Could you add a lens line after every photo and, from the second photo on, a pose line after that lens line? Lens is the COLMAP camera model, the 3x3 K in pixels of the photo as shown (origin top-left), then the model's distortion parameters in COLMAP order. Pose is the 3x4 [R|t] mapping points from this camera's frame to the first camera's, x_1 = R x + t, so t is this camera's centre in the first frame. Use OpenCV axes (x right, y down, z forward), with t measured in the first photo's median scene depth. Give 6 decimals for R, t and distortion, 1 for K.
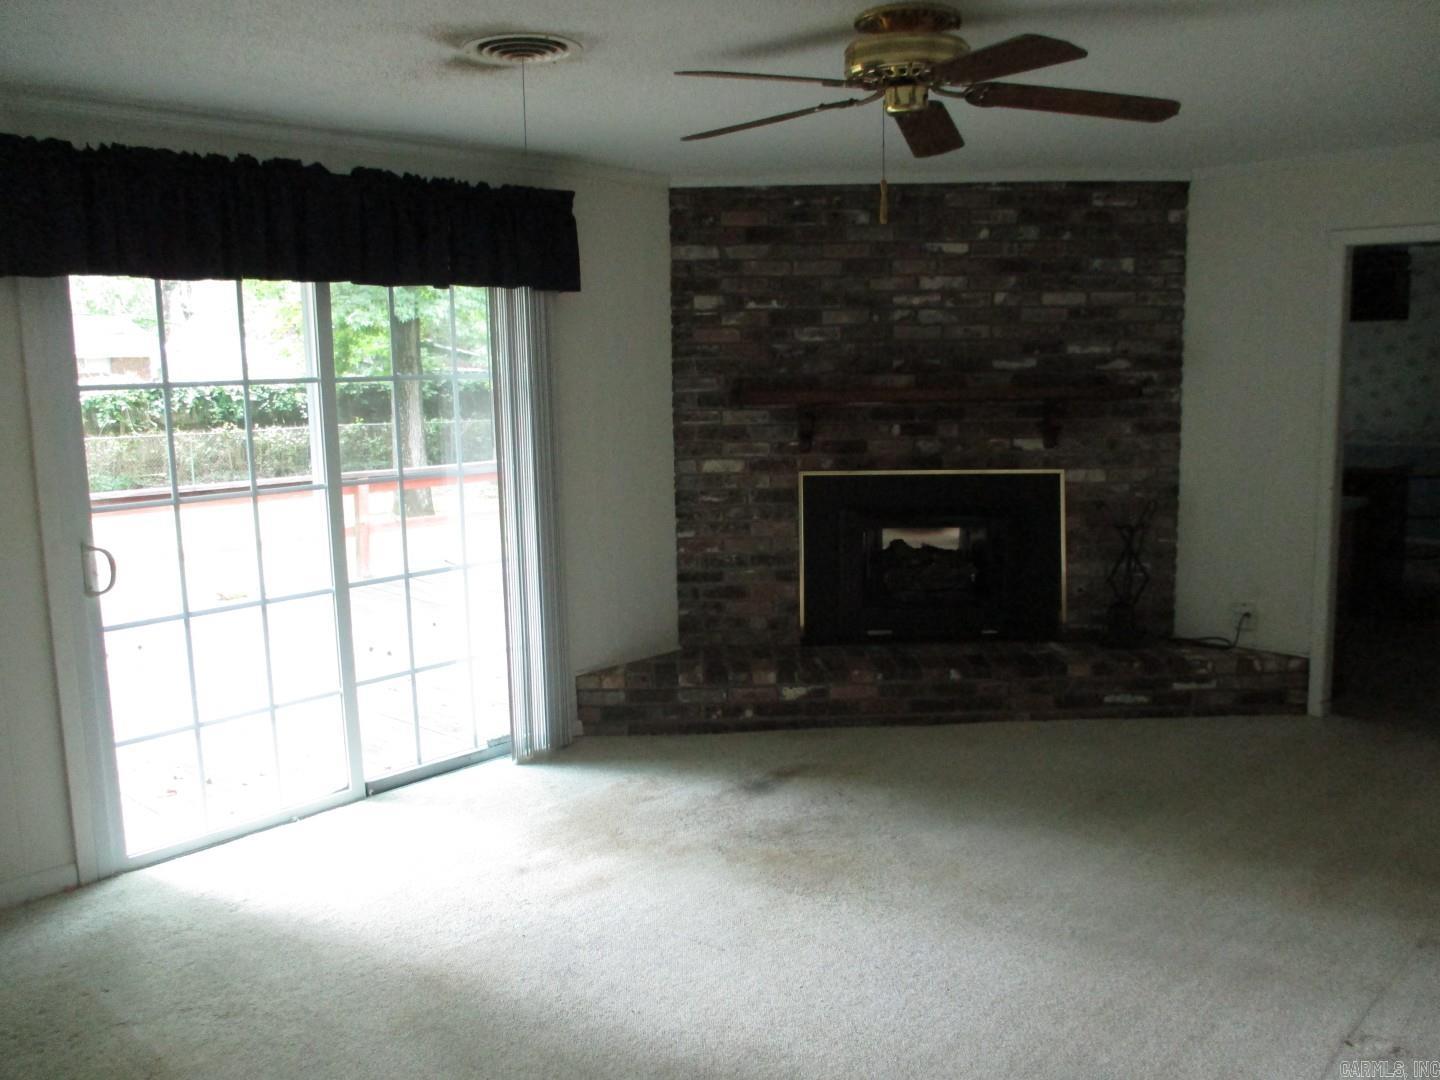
lens RADIAL K [[1204.2, 0, 720.0], [0, 1204.2, 540.0], [0, 0, 1]] dist [-0.009918, -0.002162]
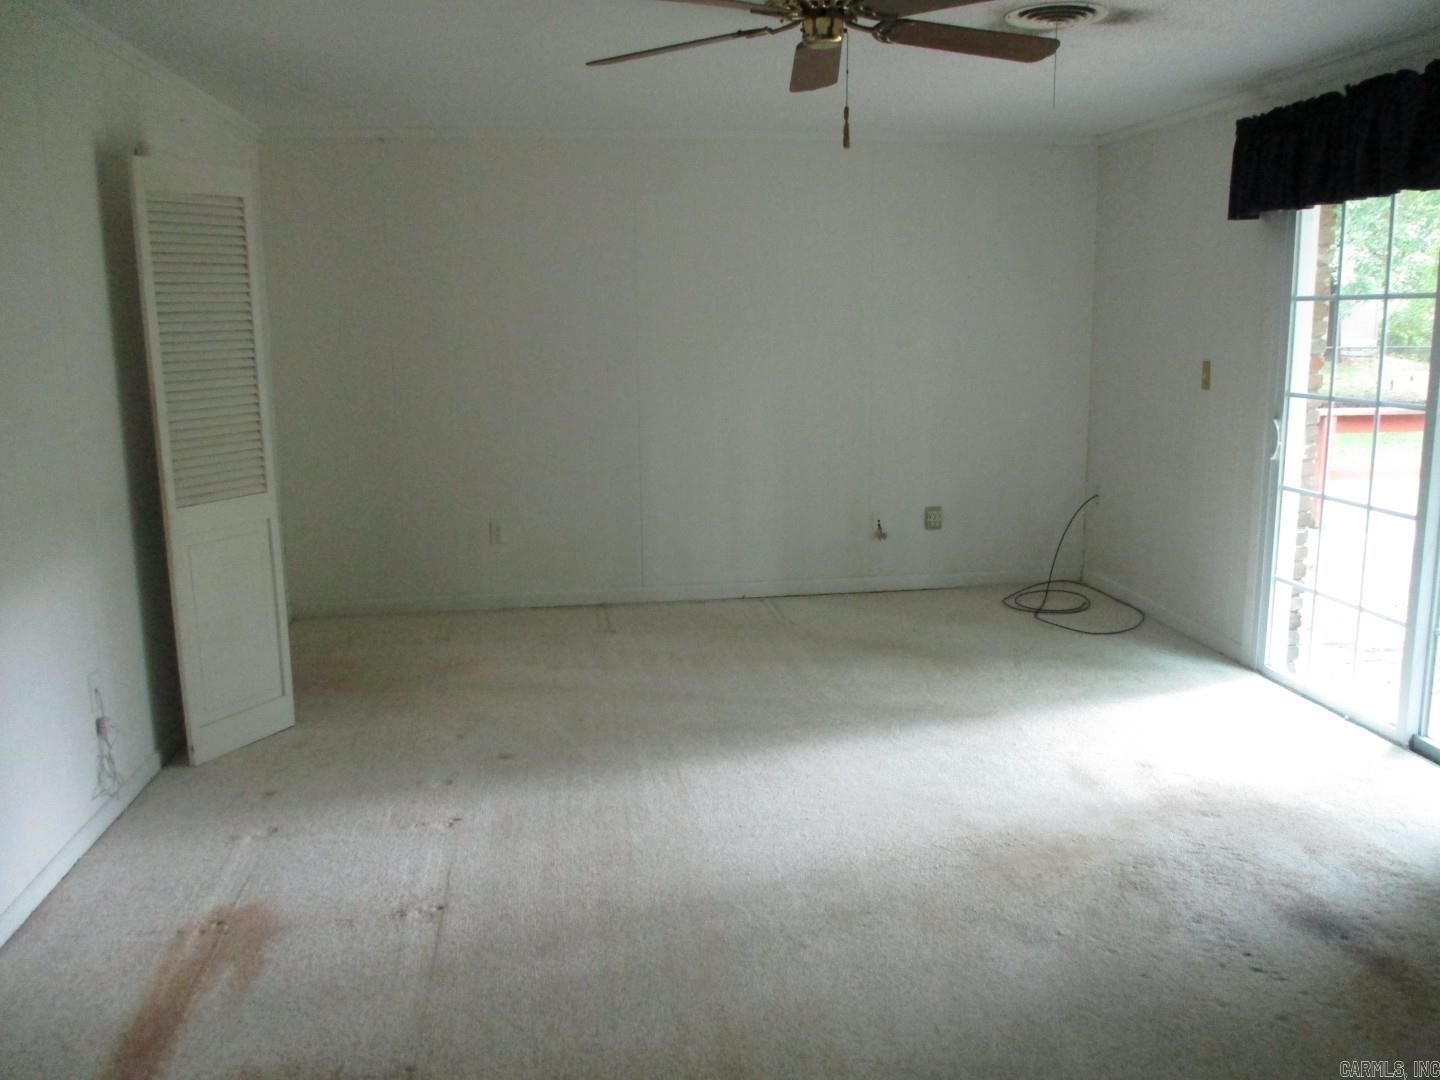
lens RADIAL K [[1204.2, 0, 720.0], [0, 1204.2, 540.0], [0, 0, 1]] dist [-0.009918, -0.002162]
pose [[-0.634351, 0.166132, -0.754983, 0.823283], [-0.096902, 0.951843, 0.290869, -0.179774], [0.766948, 0.257672, -0.587704, 1.270006]]
